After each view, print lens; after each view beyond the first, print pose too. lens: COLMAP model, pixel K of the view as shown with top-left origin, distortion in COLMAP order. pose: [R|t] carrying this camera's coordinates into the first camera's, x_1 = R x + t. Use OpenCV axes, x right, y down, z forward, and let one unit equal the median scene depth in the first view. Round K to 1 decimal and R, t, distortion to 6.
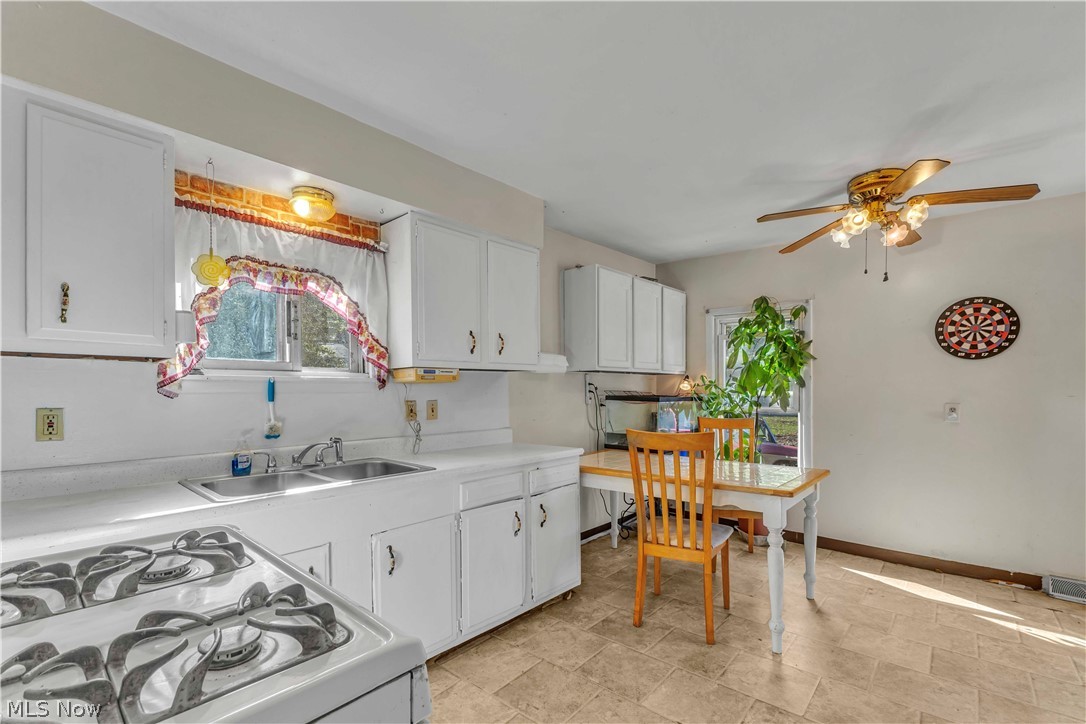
lens RADIAL K [[485.7, 0, 549.3], [0, 485.7, 391.8], [0, 0, 1]] dist [0.000766, -0.000220]
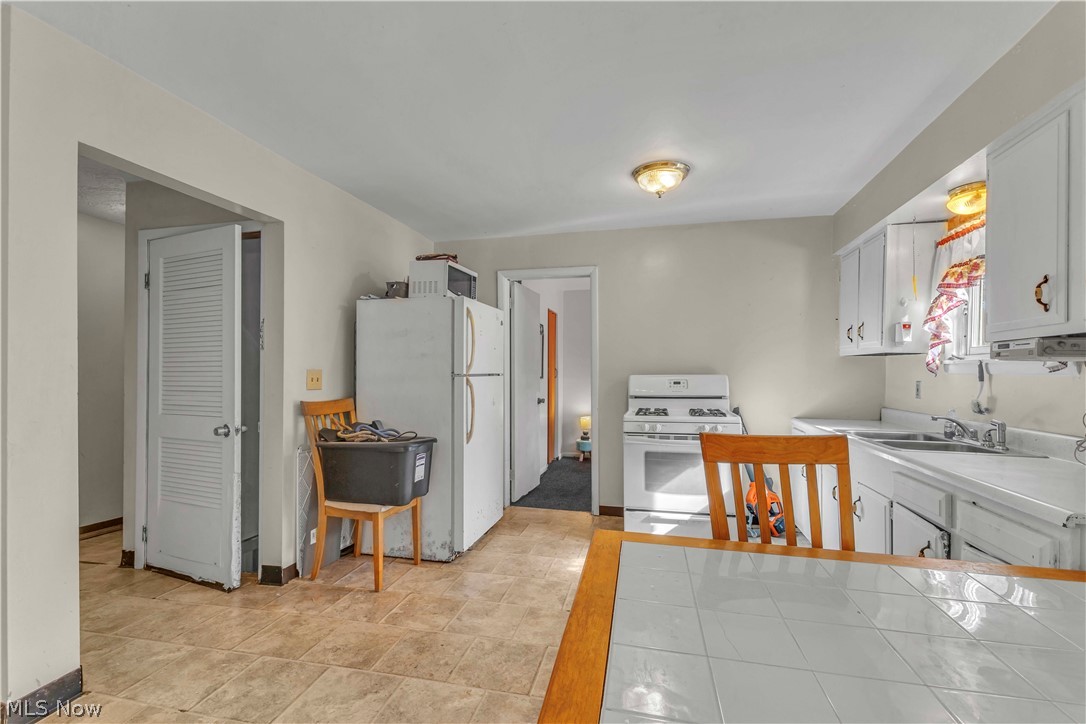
lens RADIAL K [[468.1, 0, 548.4], [0, 468.1, 375.0], [0, 0, 1]] dist [0.001794, -0.000022]
pose [[-0.885318, -0.001961, -0.464983, 0.558319], [-0.007763, 0.999914, 0.010564, 0.001104], [0.464922, 0.012962, -0.885257, 1.008012]]
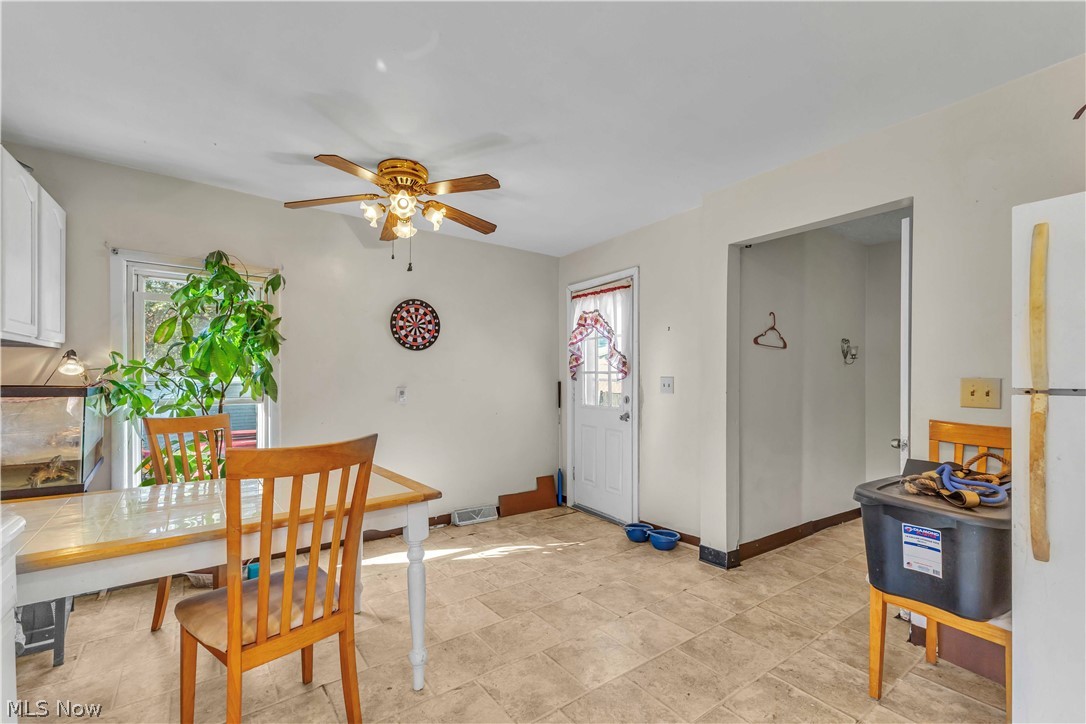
lens RADIAL K [[468.1, 0, 548.4], [0, 468.1, 375.0], [0, 0, 1]] dist [0.001794, -0.000022]
pose [[0.233342, 0.003916, 0.972387, -0.186305], [0.002625, 0.999986, -0.004657, 0.000847], [-0.972391, 0.003639, 0.233329, 0.415018]]
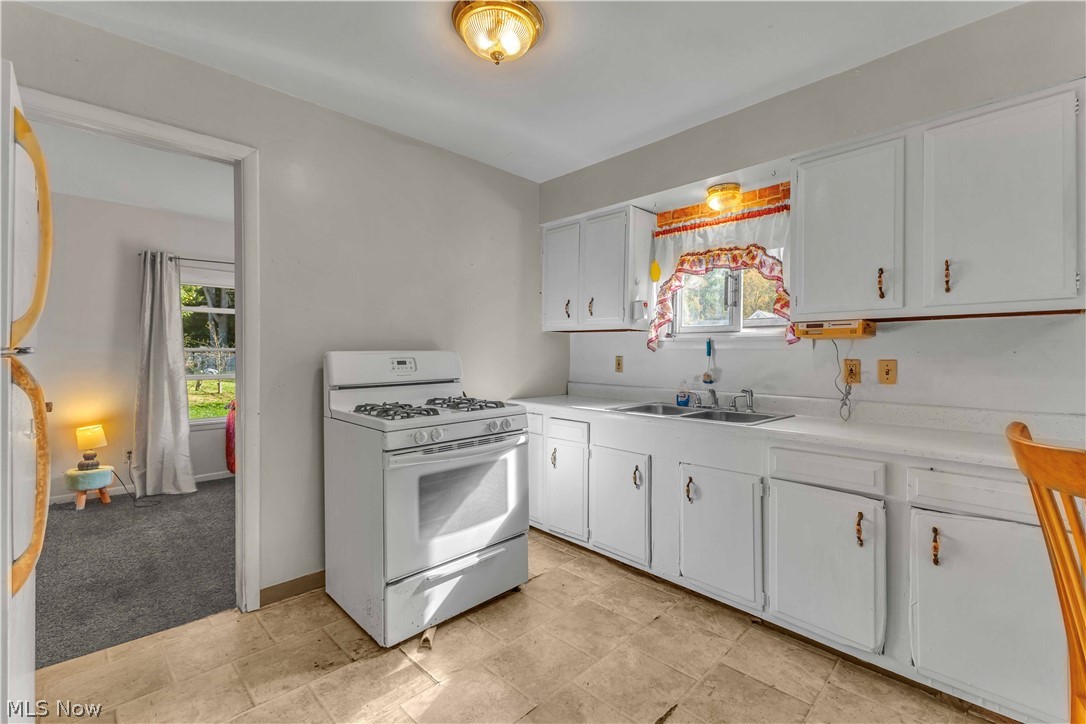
lens RADIAL K [[466.9, 0, 539.0], [0, 466.9, 353.0], [0, 0, 1]] dist [0.008027, 0.000129]
pose [[-0.087755, 0.002530, -0.996139, 0.502822], [-0.011248, 0.999931, 0.003530, 0.008720], [0.996079, 0.011514, -0.087720, 0.434779]]
